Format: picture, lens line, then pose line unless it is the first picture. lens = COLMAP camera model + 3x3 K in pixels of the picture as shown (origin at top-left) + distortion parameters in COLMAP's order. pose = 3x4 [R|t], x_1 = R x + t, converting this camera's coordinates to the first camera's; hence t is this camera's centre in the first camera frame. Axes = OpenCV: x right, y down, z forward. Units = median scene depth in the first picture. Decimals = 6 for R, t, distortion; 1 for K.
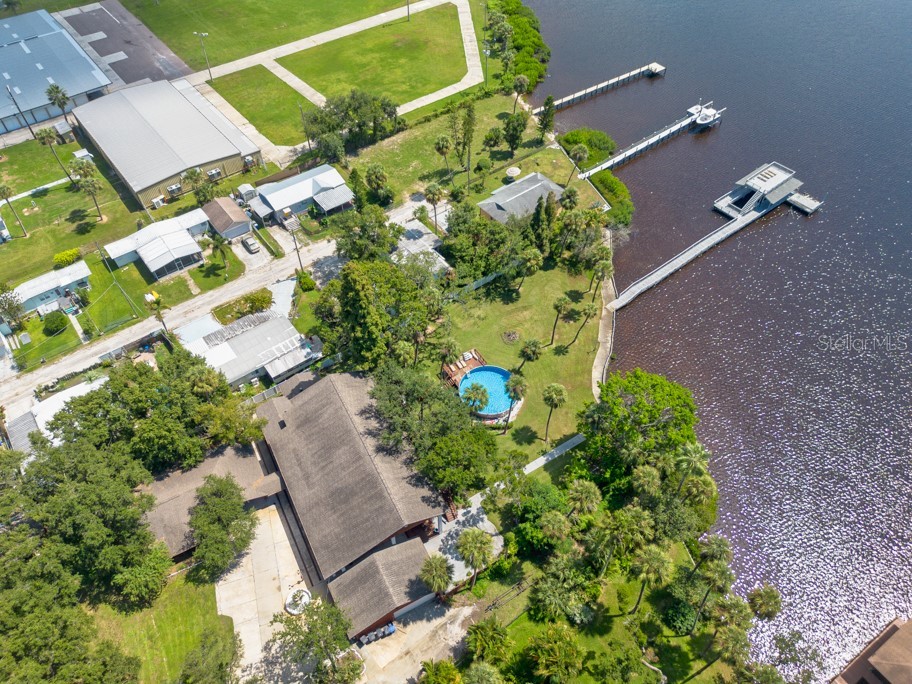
lens RADIAL K [[648.3, 0, 456.0], [0, 648.3, 342.0], [0, 0, 1]] dist [0.062716, -0.065078]
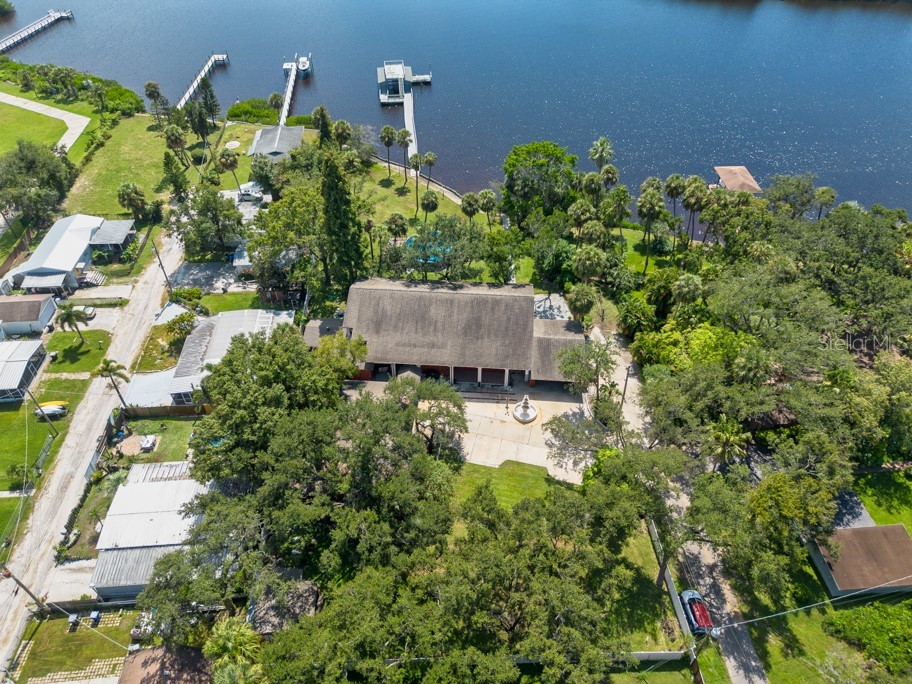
lens RADIAL K [[648.3, 0, 456.0], [0, 648.3, 342.0], [0, 0, 1]] dist [0.062716, -0.065078]
pose [[0.541774, -0.562305, 0.624736, -0.544986], [0.638871, 0.758481, 0.128652, 0.063287], [-0.546192, 0.329425, 0.770165, 0.130777]]
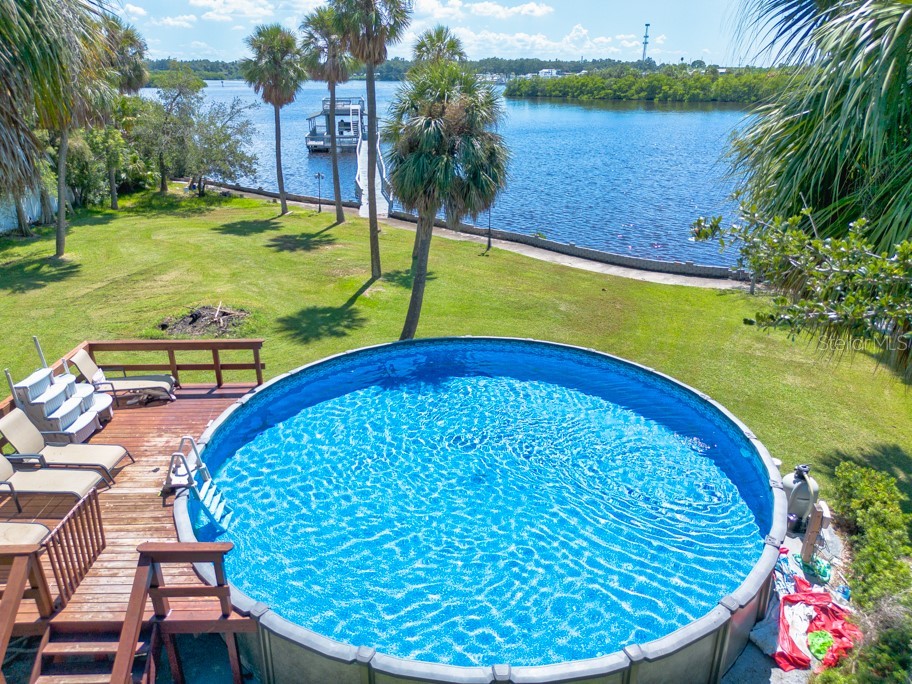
lens RADIAL K [[648.3, 0, 456.0], [0, 648.3, 342.0], [0, 0, 1]] dist [0.062716, -0.065078]
pose [[0.509367, -0.323597, 0.797390, -0.024766], [0.652612, 0.749245, -0.112825, 0.054000], [-0.560930, 0.577855, 0.592824, 0.707457]]
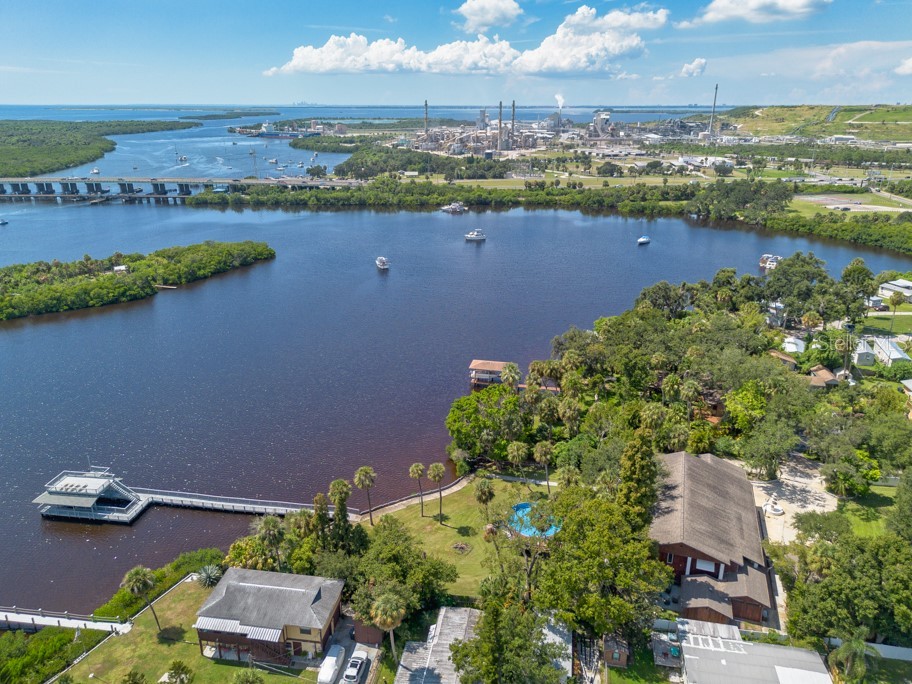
lens RADIAL K [[648.3, 0, 456.0], [0, 648.3, 342.0], [0, 0, 1]] dist [0.062716, -0.065078]
pose [[-0.683924, -0.242000, 0.688247, -0.393512], [0.557824, 0.434541, 0.707112, -0.658127], [-0.470193, 0.867531, -0.162200, 0.749070]]
